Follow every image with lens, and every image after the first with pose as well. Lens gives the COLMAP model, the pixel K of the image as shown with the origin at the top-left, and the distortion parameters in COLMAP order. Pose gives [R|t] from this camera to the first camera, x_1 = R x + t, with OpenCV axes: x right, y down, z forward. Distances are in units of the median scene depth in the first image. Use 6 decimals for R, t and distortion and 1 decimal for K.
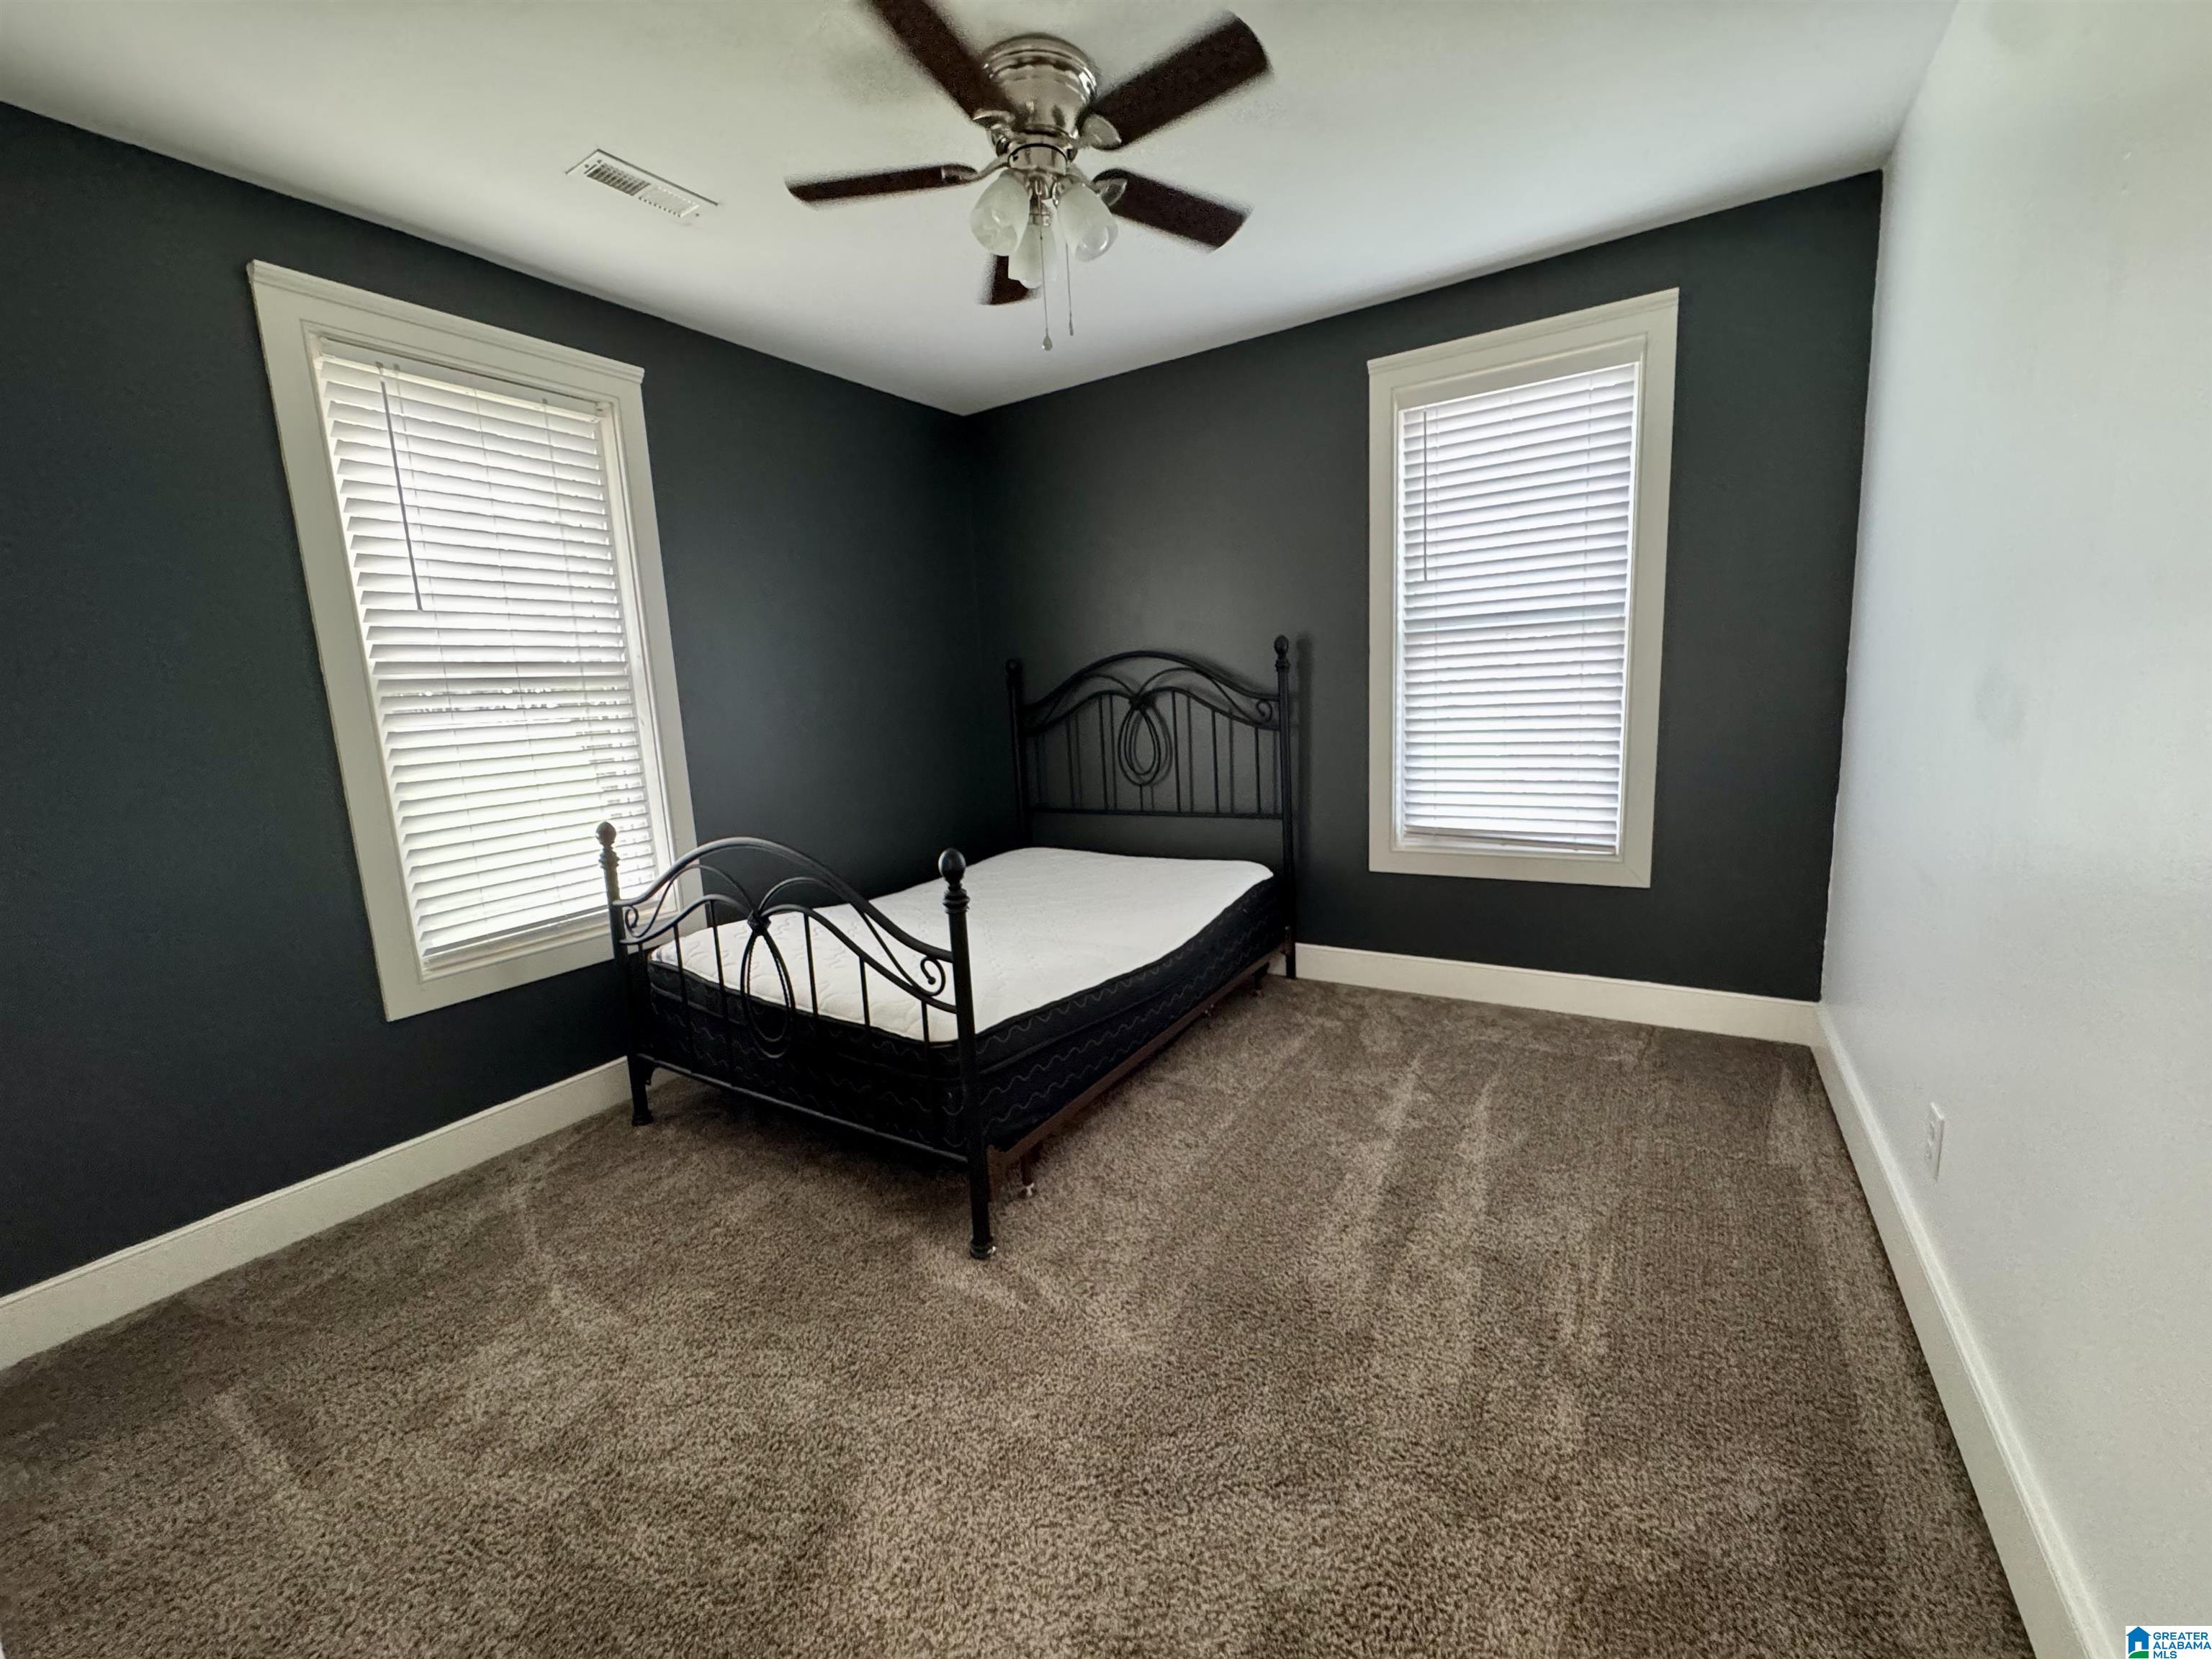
lens RADIAL K [[882.9, 0, 1106.0], [0, 882.9, 829.5], [0, 0, 1]] dist [-0.001708, -0.000111]
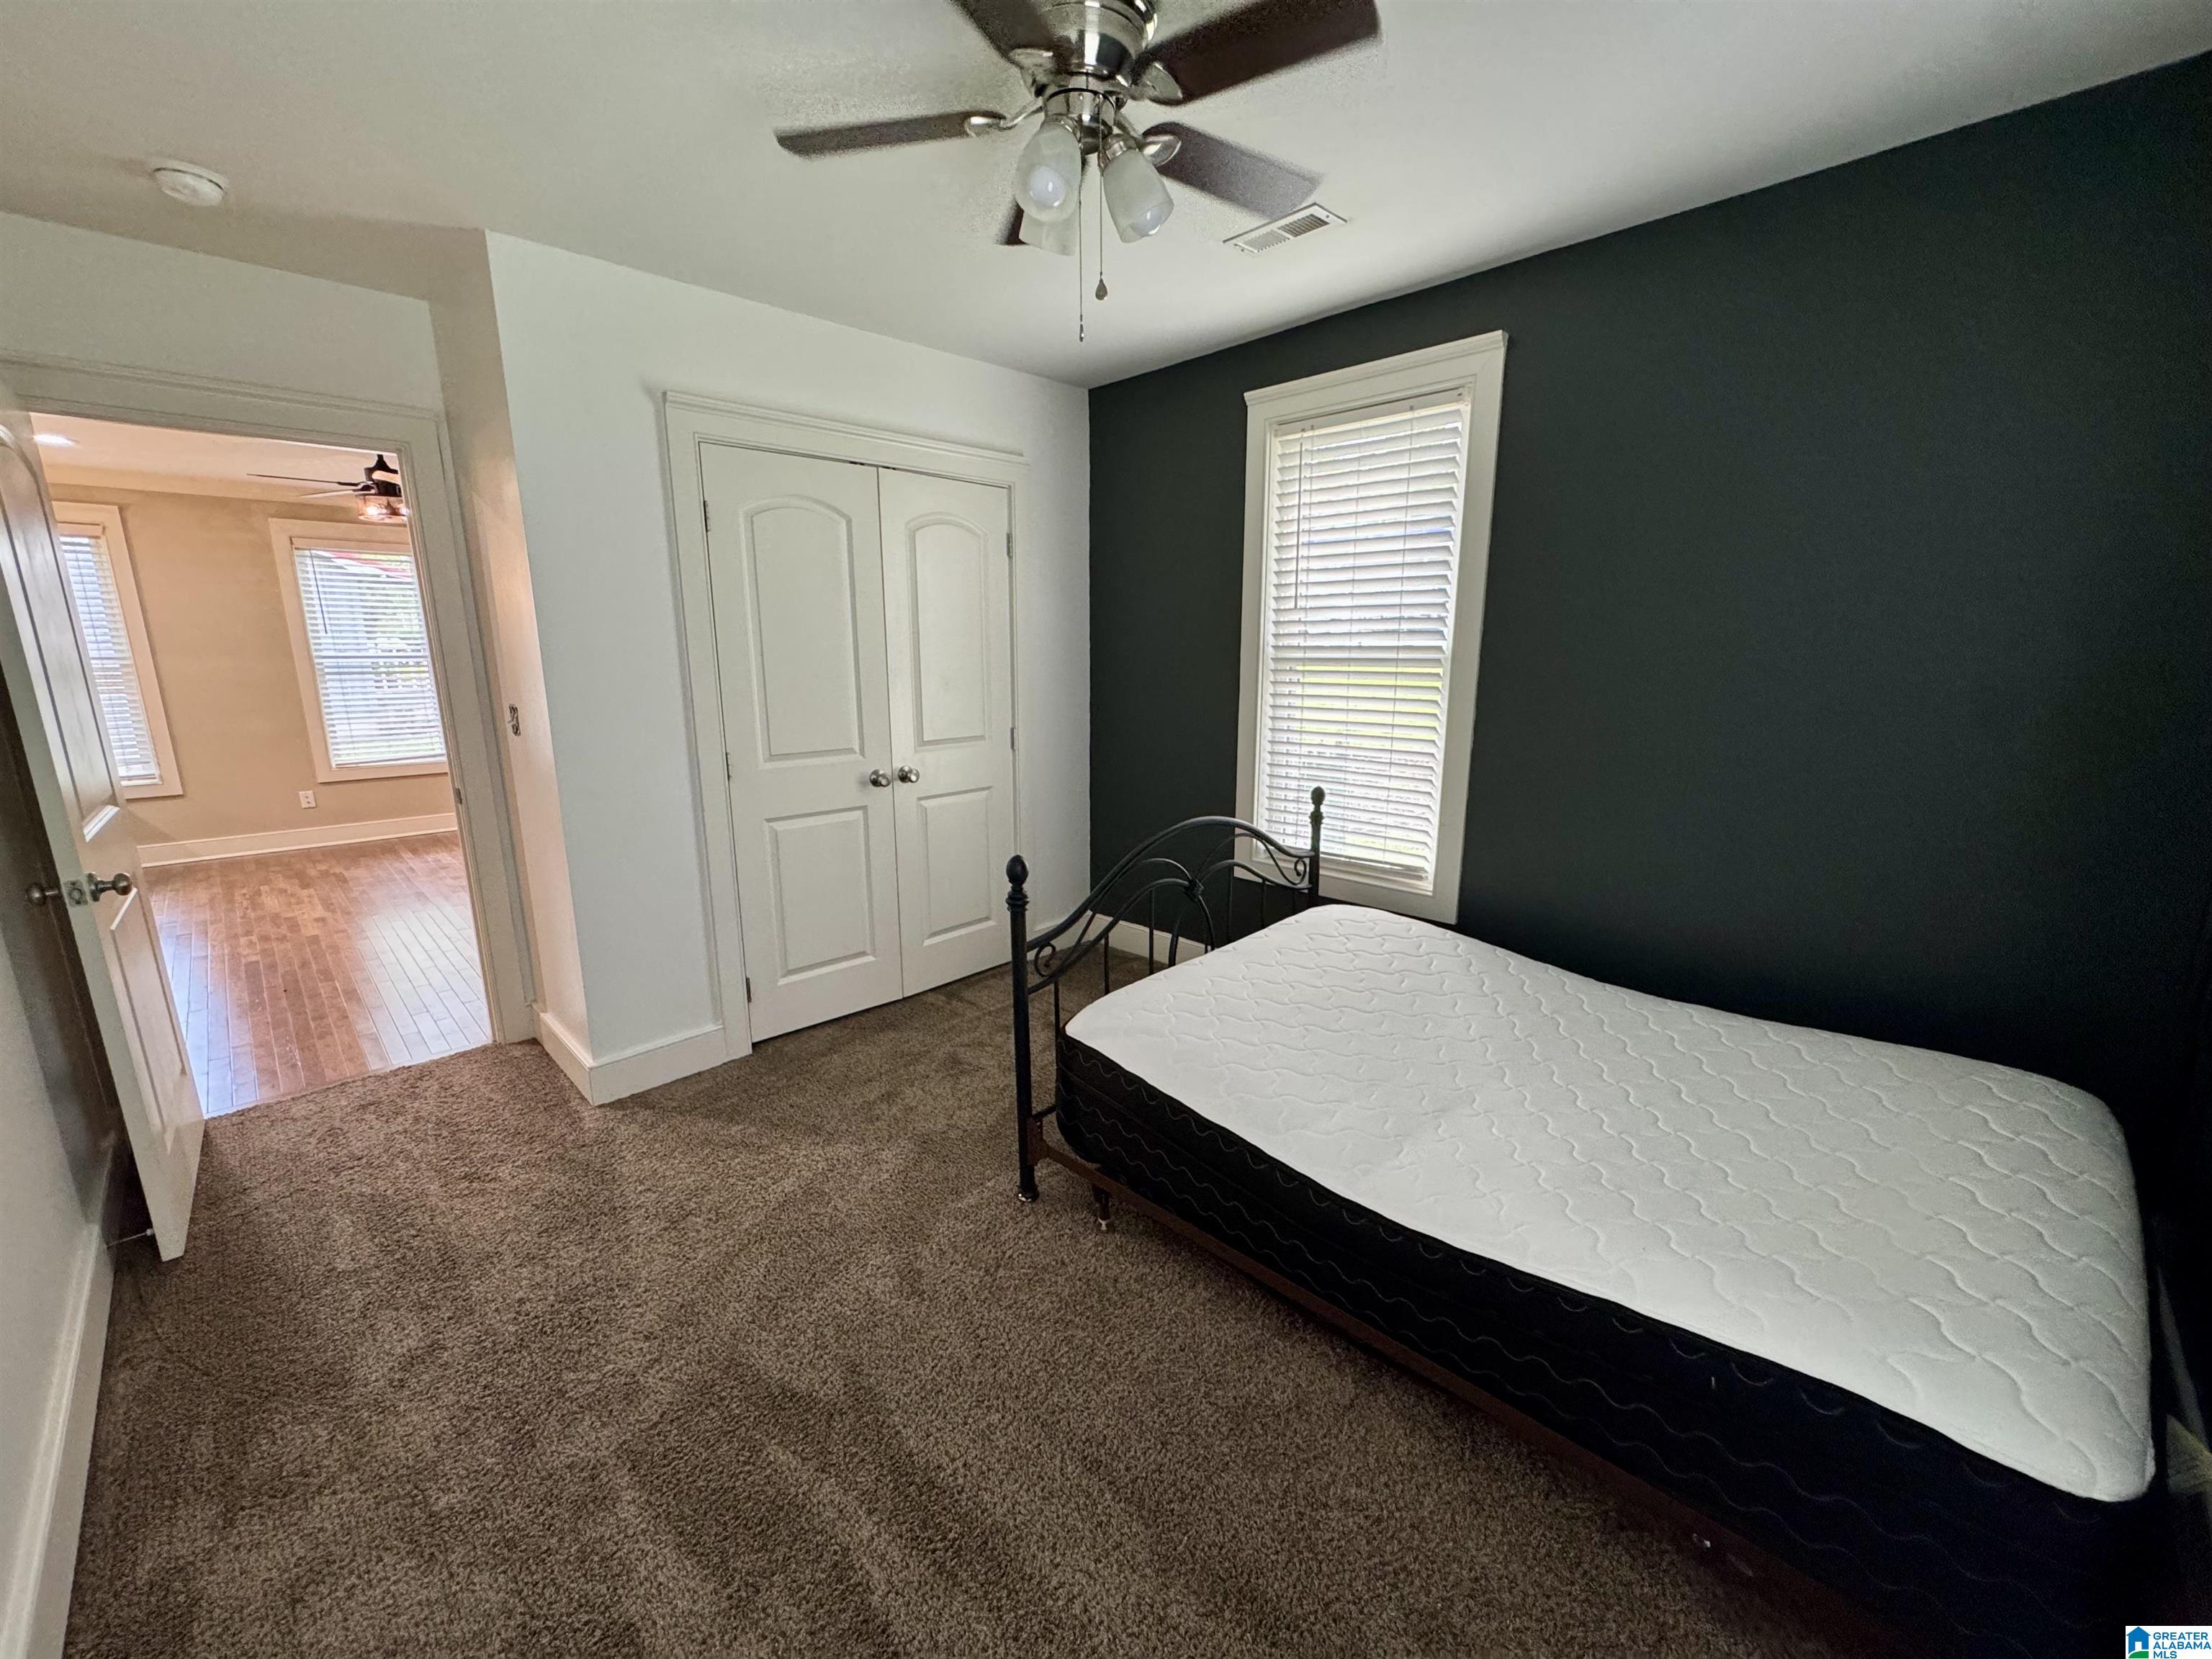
lens RADIAL K [[882.9, 0, 1106.0], [0, 882.9, 829.5], [0, 0, 1]] dist [-0.001708, -0.000111]
pose [[-0.226575, 0.250801, -0.941150, 0.681818], [-0.138839, 0.948095, 0.286076, -0.273262], [0.964048, 0.195486, -0.179994, 1.025664]]
